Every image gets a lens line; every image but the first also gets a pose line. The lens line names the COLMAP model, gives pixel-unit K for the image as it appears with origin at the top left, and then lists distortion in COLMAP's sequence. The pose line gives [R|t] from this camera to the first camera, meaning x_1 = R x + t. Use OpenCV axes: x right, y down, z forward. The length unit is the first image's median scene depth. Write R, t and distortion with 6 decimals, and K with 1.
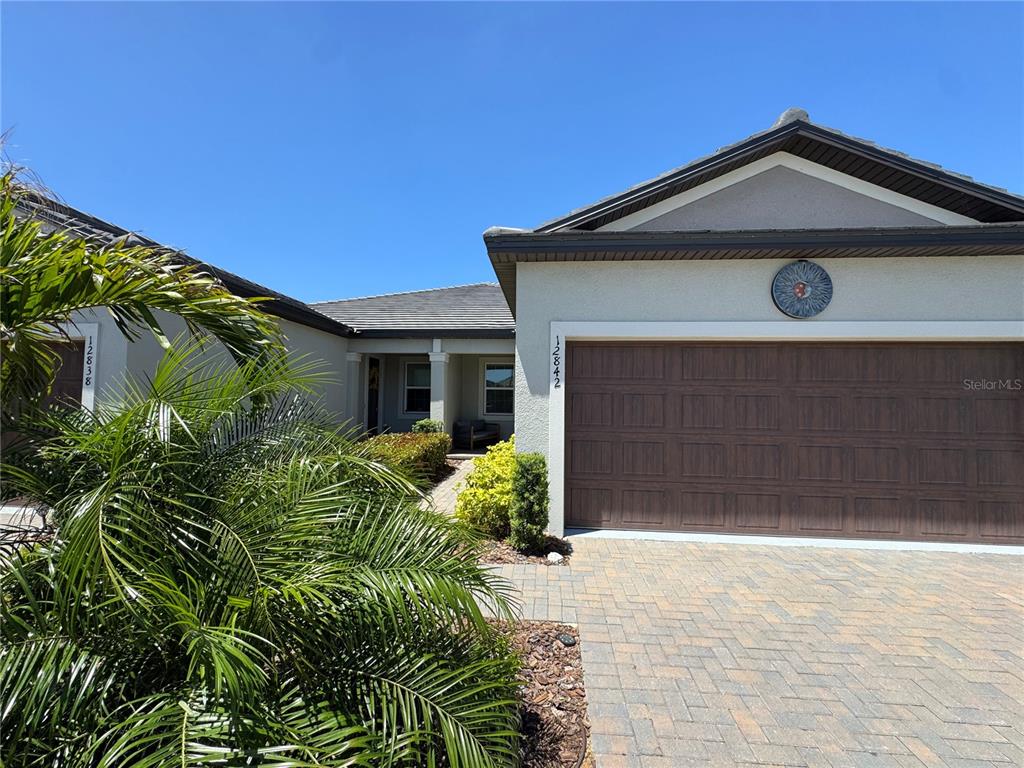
lens RADIAL K [[412.4, 0, 512.0], [0, 412.4, 384.0], [0, 0, 1]] dist [-0.001747, -0.000101]
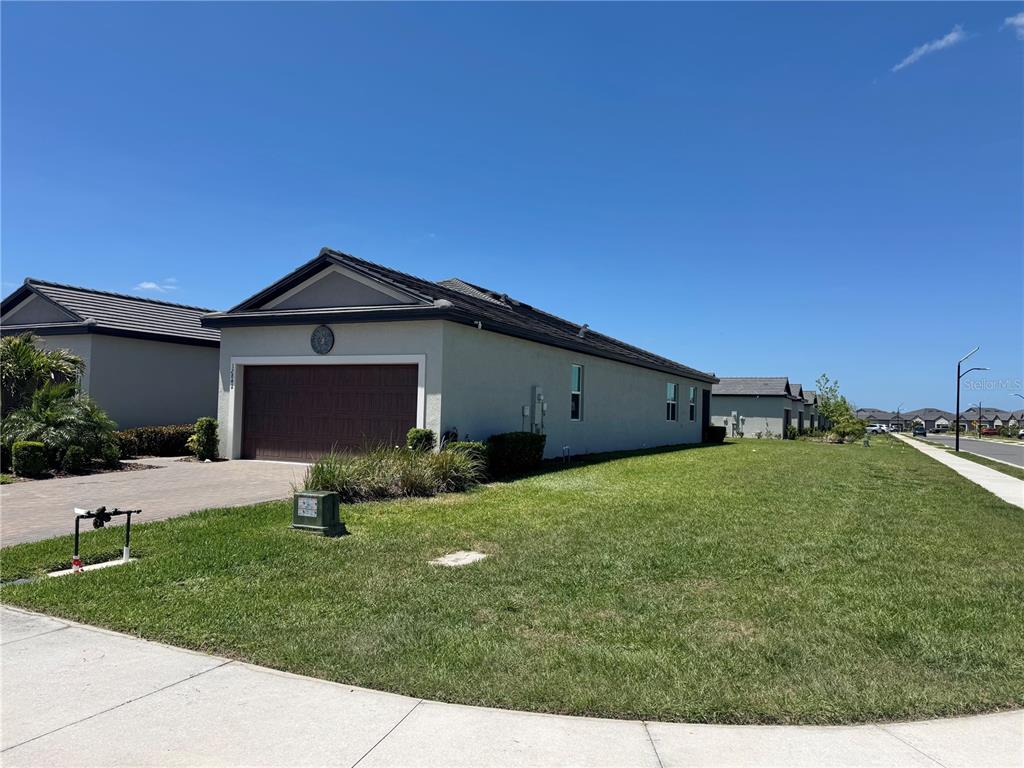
lens RADIAL K [[723.1, 0, 512.0], [0, 723.1, 384.0], [0, 0, 1]] dist [-0.000512, -0.003999]
pose [[0.943349, -0.009241, -0.331673, 2.669199], [0.018350, 0.999535, 0.024344, -0.079157], [0.331294, -0.029051, 0.943080, -1.975208]]
